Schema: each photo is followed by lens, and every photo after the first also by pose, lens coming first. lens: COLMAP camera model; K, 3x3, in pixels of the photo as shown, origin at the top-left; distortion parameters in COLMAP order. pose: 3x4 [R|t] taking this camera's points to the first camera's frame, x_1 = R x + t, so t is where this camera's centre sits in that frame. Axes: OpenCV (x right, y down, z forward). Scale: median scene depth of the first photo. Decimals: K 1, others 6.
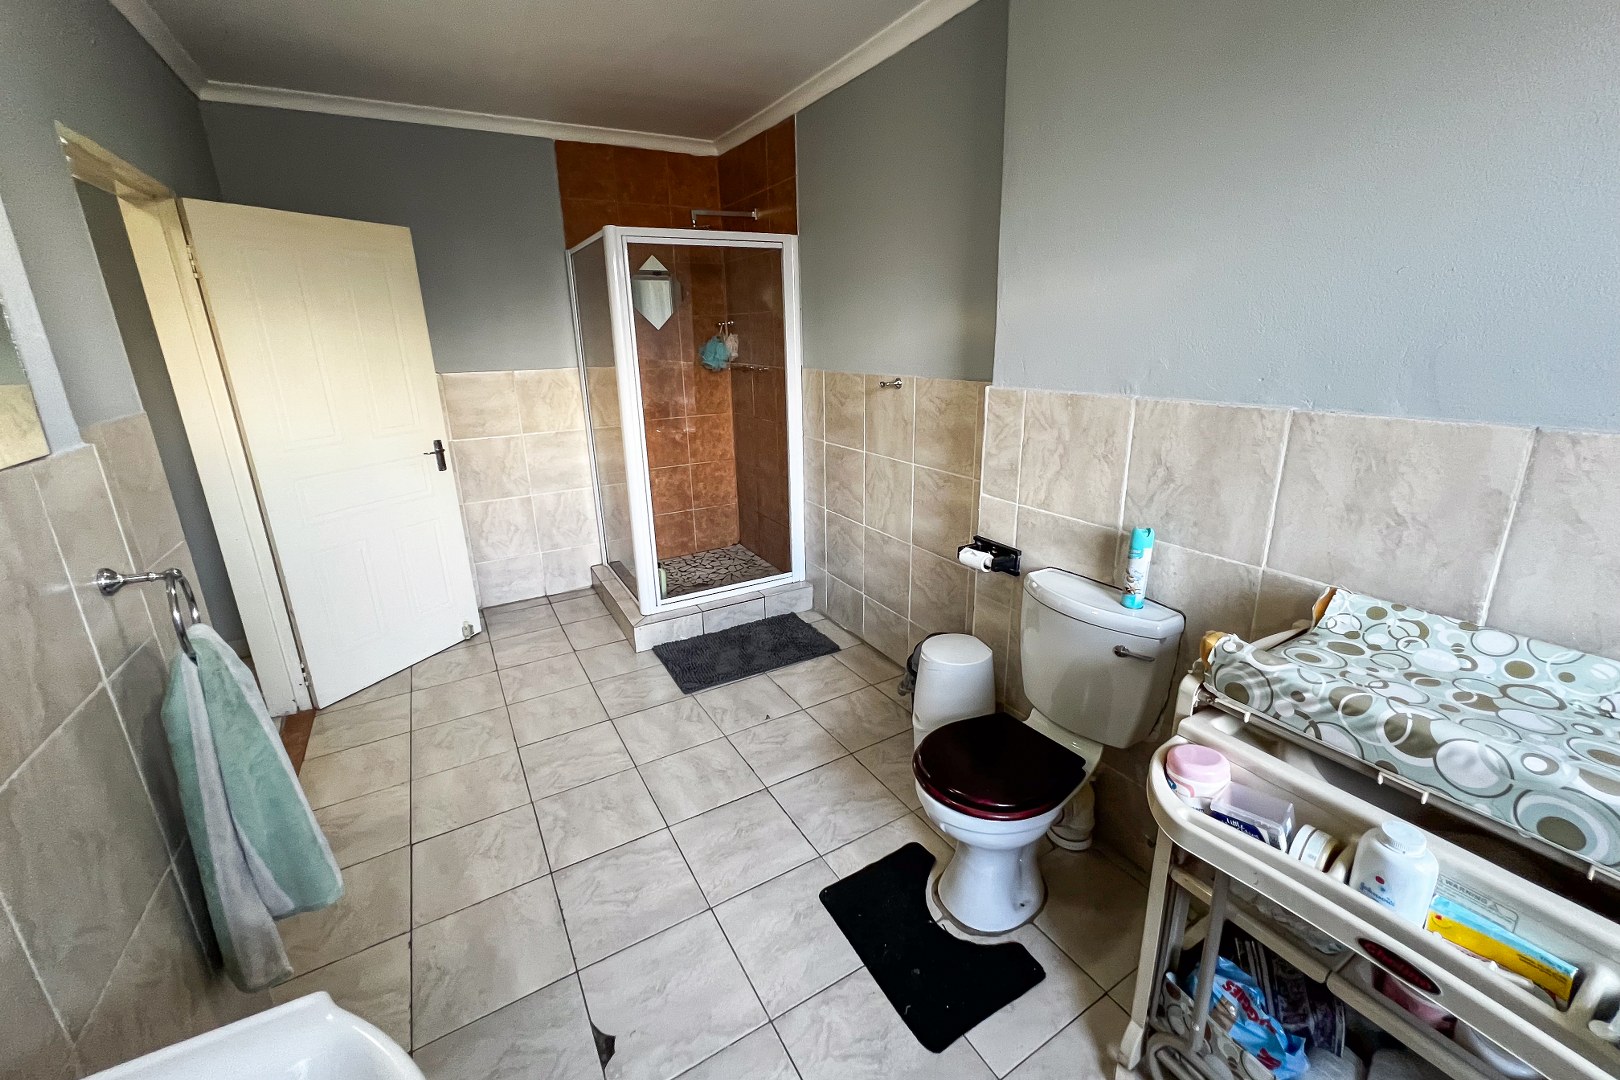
lens RADIAL K [[656.5, 0, 813.8], [0, 656.5, 529.8], [0, 0, 1]] dist [-0.002252, -0.000650]
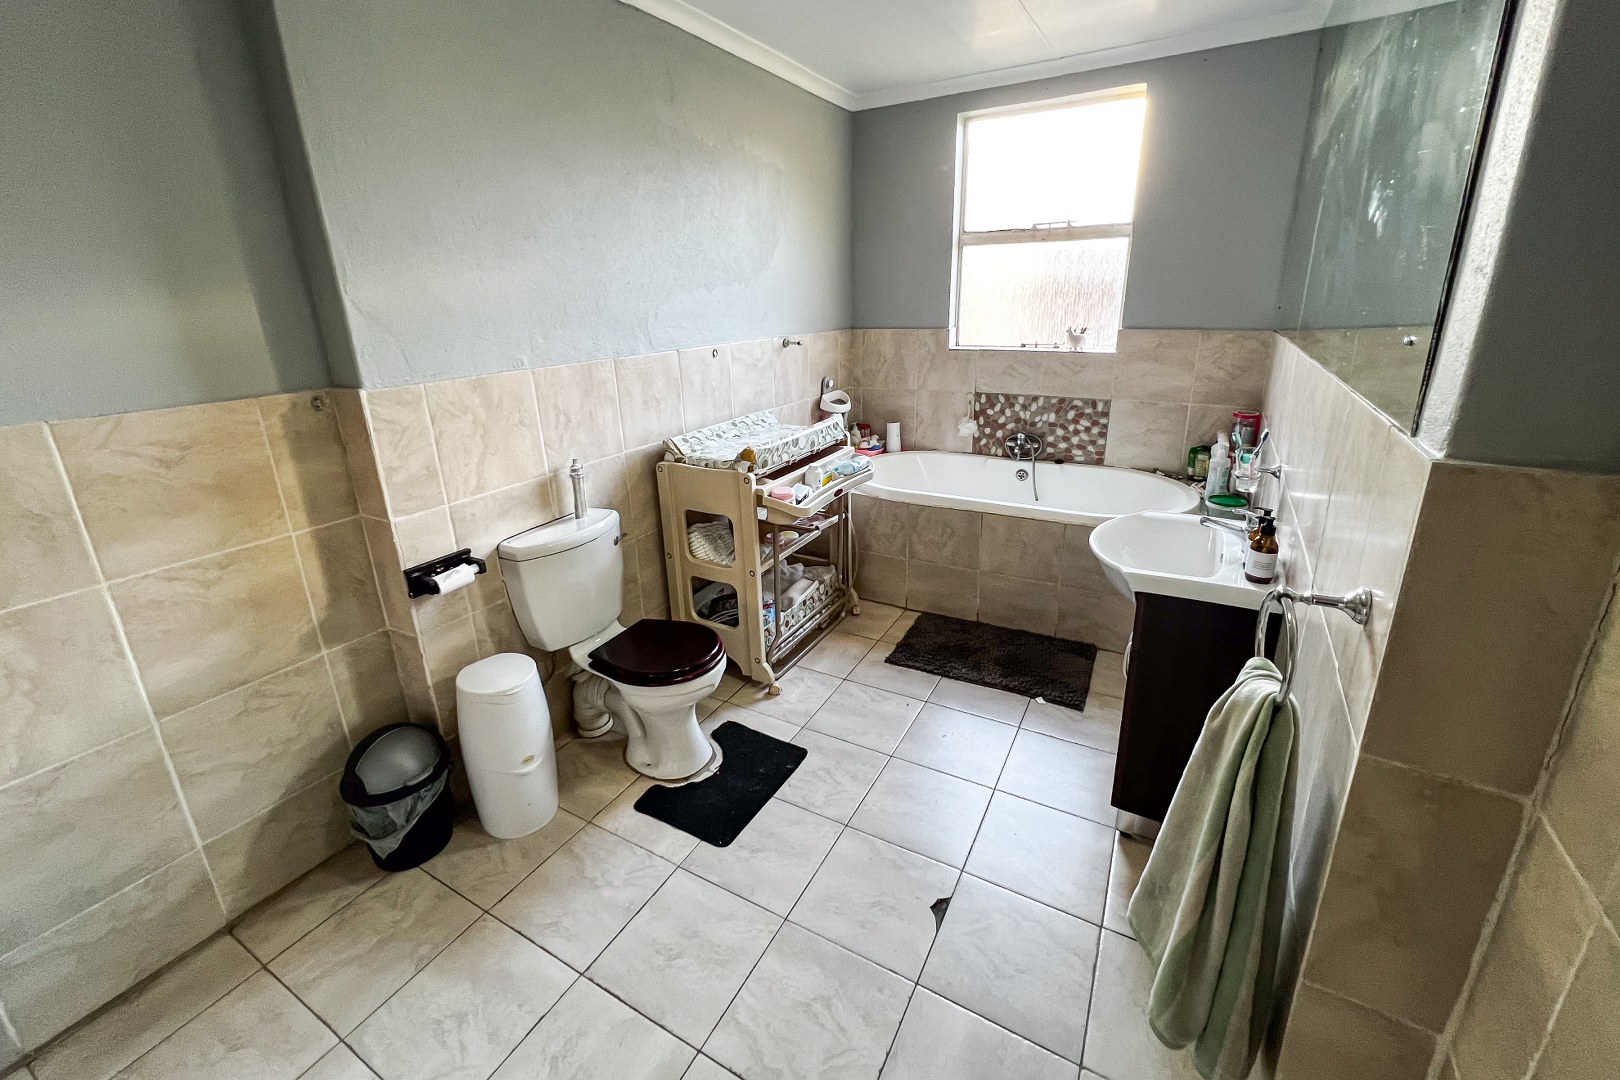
lens RADIAL K [[656.5, 0, 809.4], [0, 656.5, 493.2], [0, 0, 1]] dist [-0.002252, -0.000650]
pose [[-0.502449, -0.215683, 0.837273, -0.811730], [0.282792, 0.874127, 0.394880, -0.309671], [-0.817052, 0.435182, -0.378211, 1.040740]]
